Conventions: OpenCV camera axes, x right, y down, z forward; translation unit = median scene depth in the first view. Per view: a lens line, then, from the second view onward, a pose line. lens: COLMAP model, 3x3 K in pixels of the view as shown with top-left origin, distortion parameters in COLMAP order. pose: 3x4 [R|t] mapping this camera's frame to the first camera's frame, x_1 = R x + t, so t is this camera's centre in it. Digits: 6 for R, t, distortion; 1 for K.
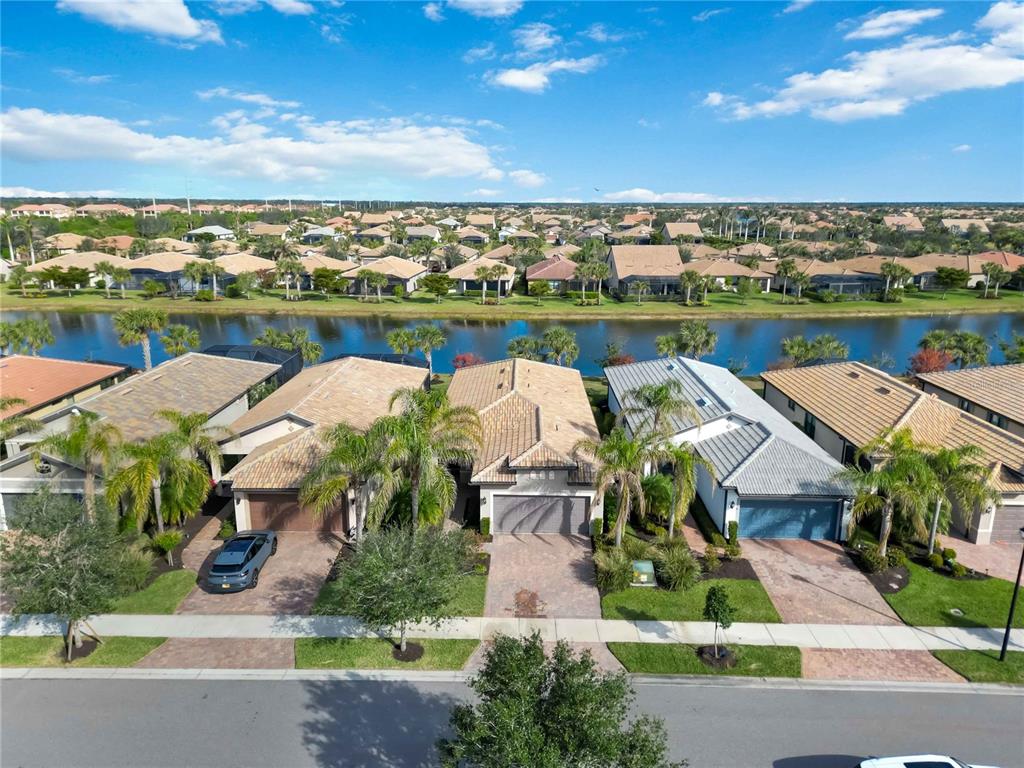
lens RADIAL K [[718.0, 0, 514.9], [0, 718.0, 383.6], [0, 0, 1]] dist [0.074459, -0.063686]
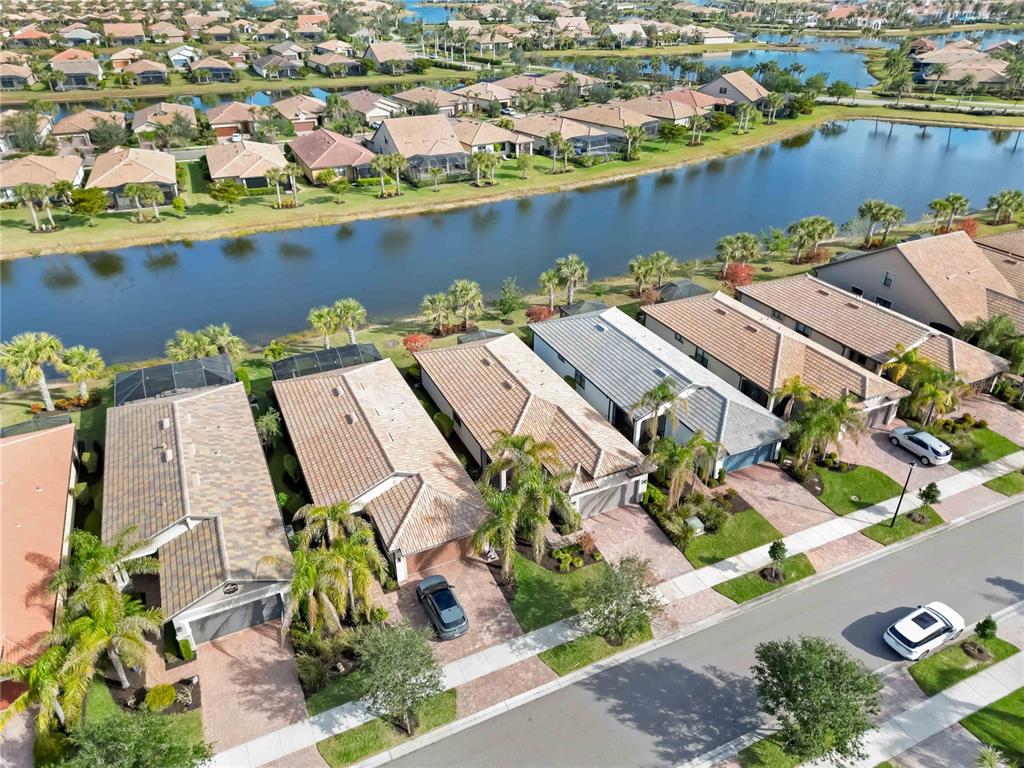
lens RADIAL K [[718.0, 0, 518.0], [0, 718.0, 380.3], [0, 0, 1]] dist [0.074459, -0.063686]
pose [[0.898217, -0.224278, 0.378029, -0.544641], [0.115135, 0.950051, 0.290082, -0.421942], [-0.424206, -0.217032, 0.879174, -0.090317]]
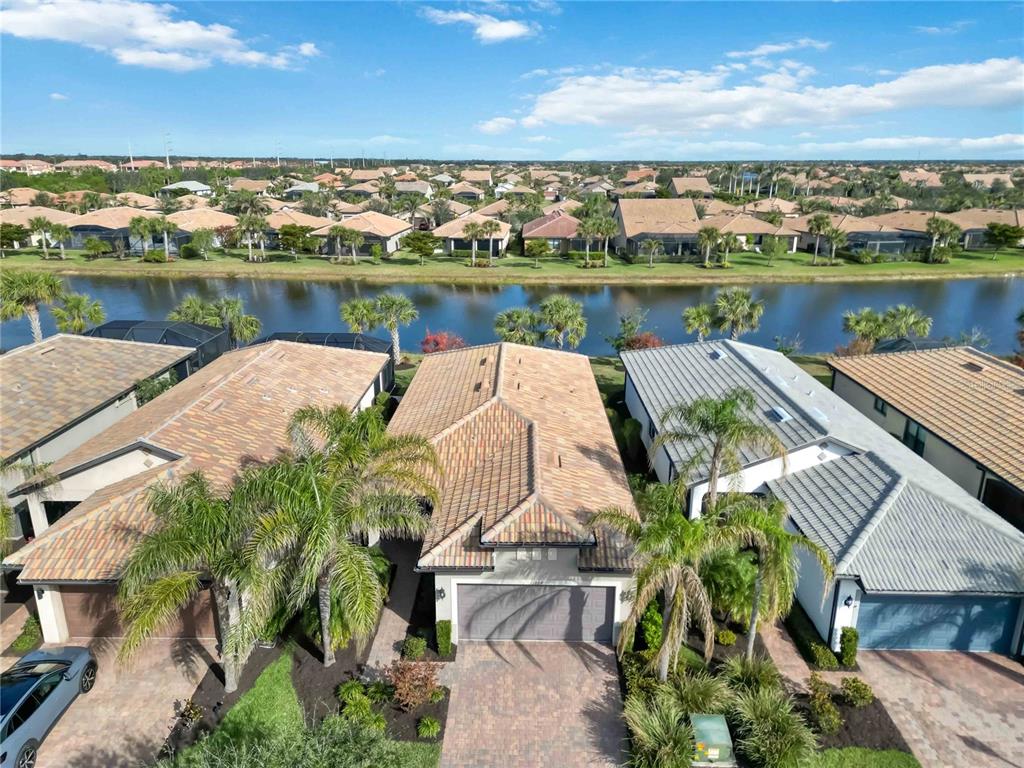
lens RADIAL K [[718.0, 0, 516.6], [0, 718.0, 383.0], [0, 0, 1]] dist [0.074459, -0.063686]
pose [[0.999992, -0.001156, 0.003859, 0.017081], [0.000953, 0.998642, 0.052091, -0.043555], [-0.003914, -0.052087, 0.998635, 0.358109]]
